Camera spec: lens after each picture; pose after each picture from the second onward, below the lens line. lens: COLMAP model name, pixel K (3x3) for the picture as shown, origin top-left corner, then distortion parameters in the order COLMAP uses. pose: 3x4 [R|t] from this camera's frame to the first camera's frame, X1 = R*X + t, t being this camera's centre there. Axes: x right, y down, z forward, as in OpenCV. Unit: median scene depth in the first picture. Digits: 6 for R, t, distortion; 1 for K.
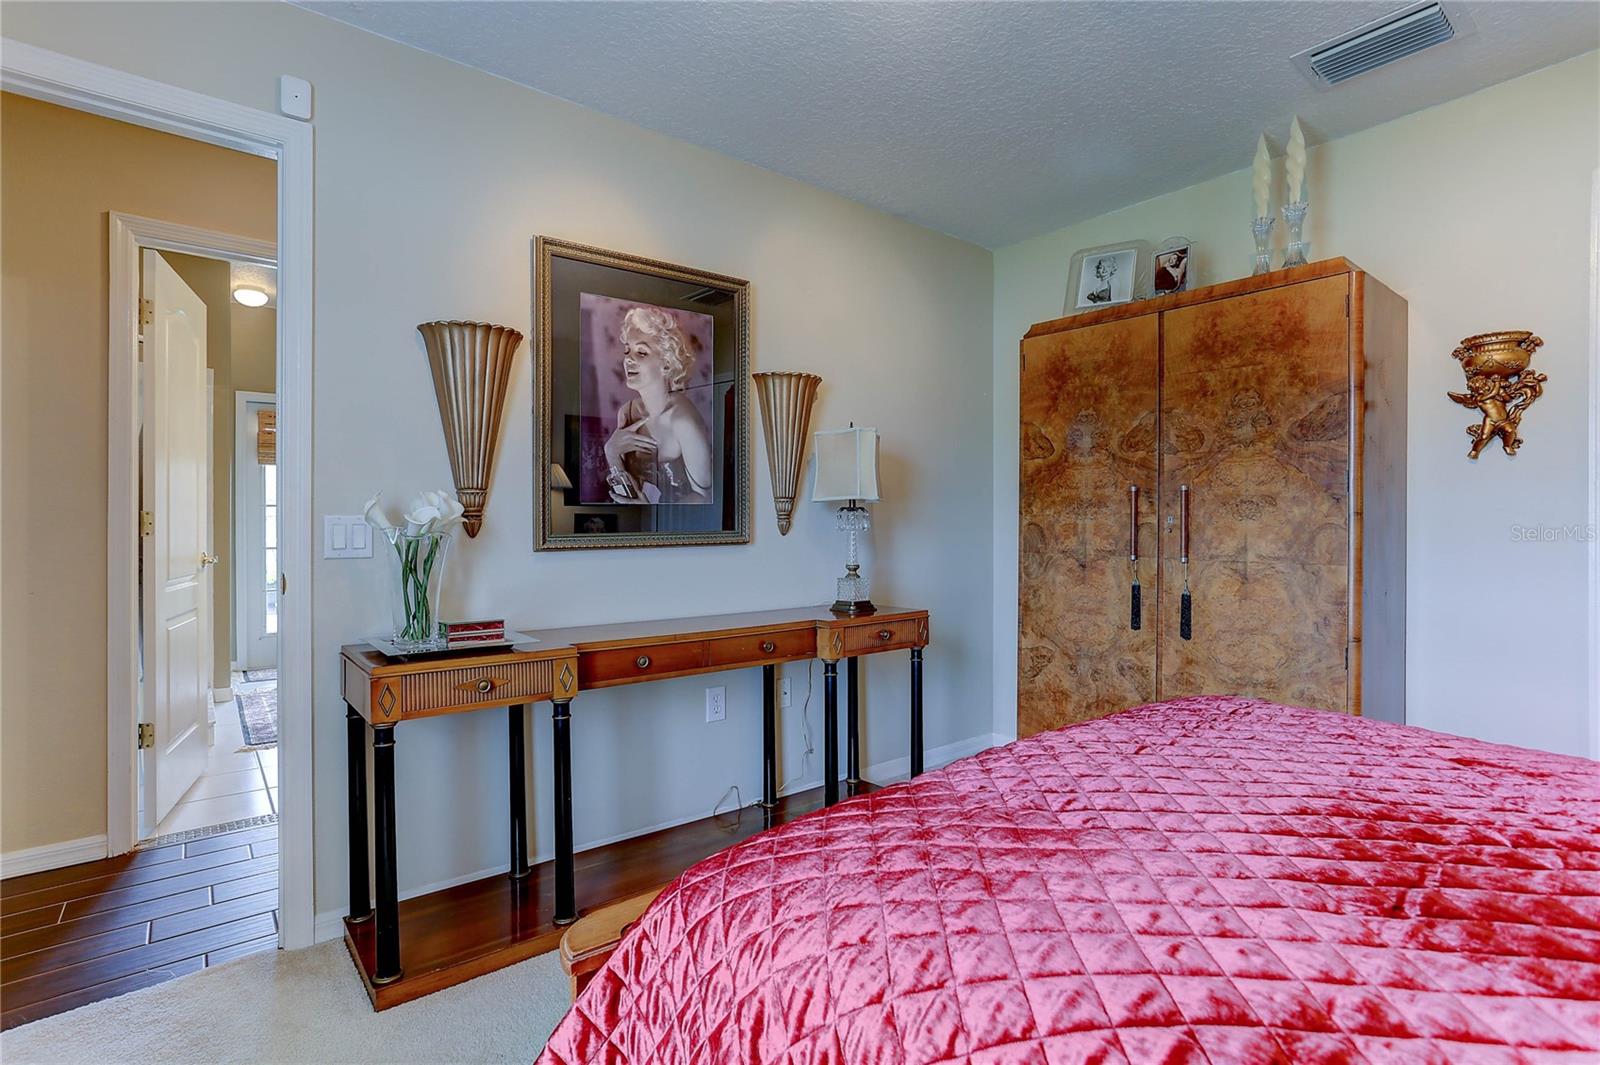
lens RADIAL K [[784.1, 0, 797.9], [0, 784.1, 527.5], [0, 0, 1]] dist [-0.045529, 0.025782]
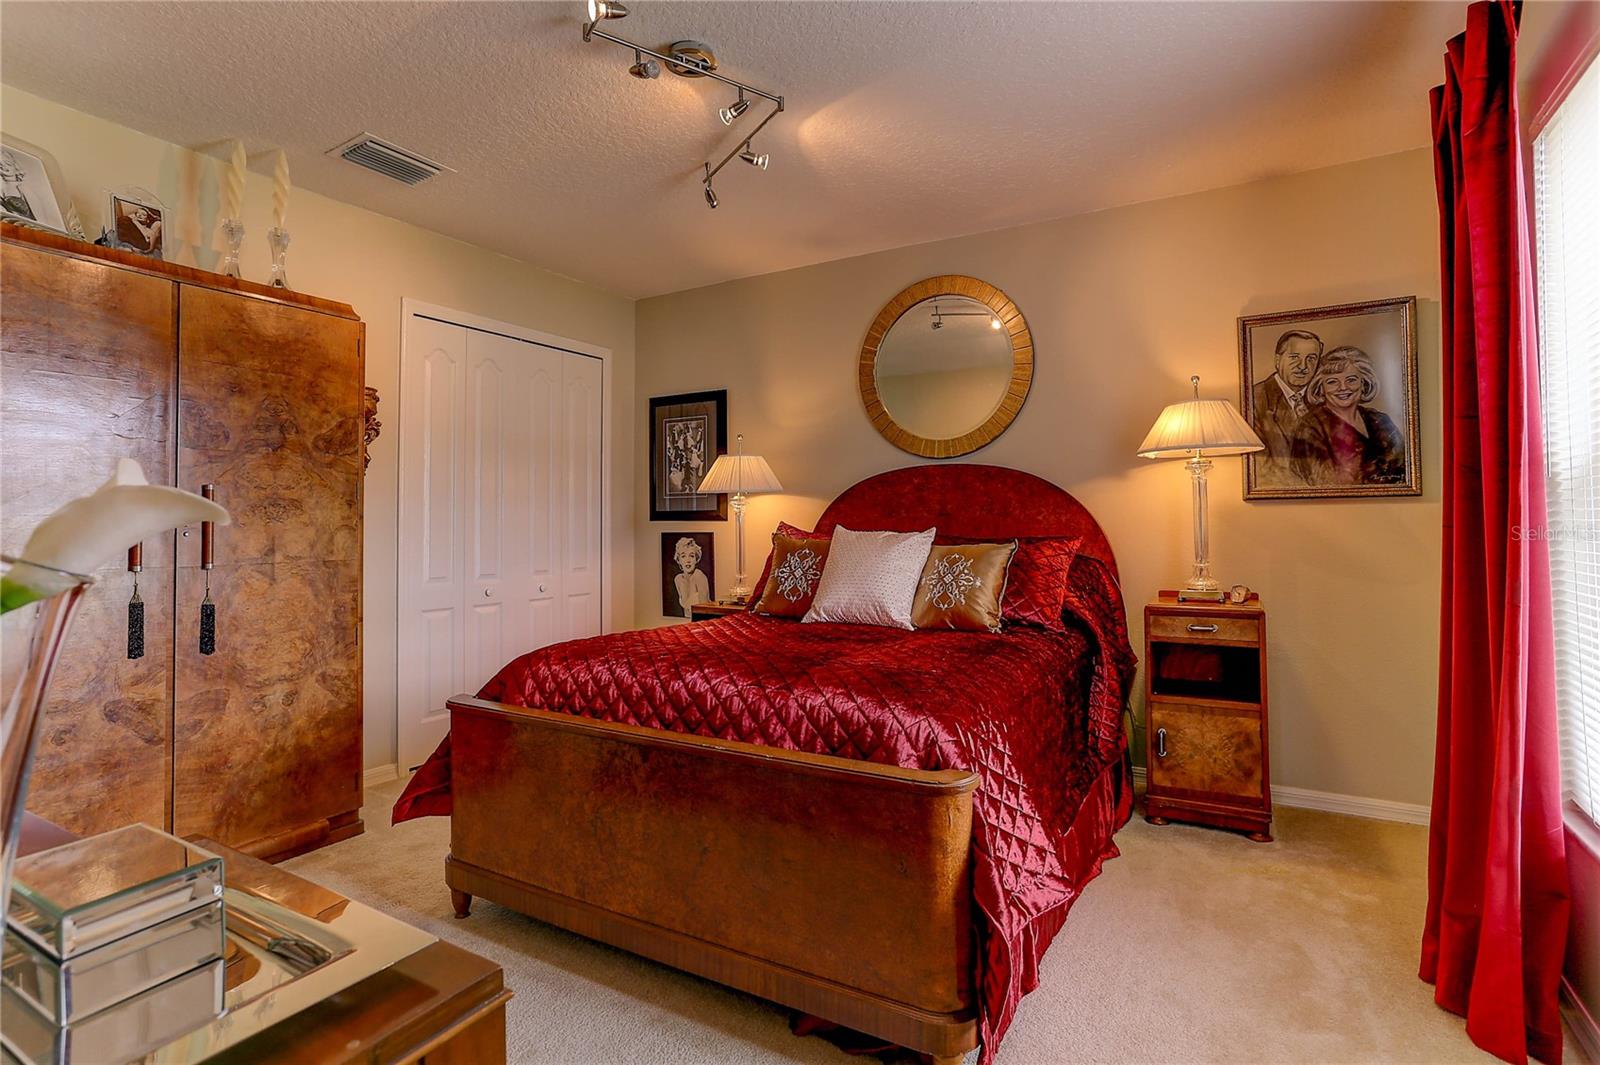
lens RADIAL K [[784.1, 0, 797.9], [0, 784.1, 527.5], [0, 0, 1]] dist [-0.045529, 0.025782]
pose [[-0.379147, 0.001235, 0.925336, -0.603402], [0.009792, 0.999948, 0.002678, 0.000928], [-0.925285, 0.010076, -0.379140, 0.703506]]
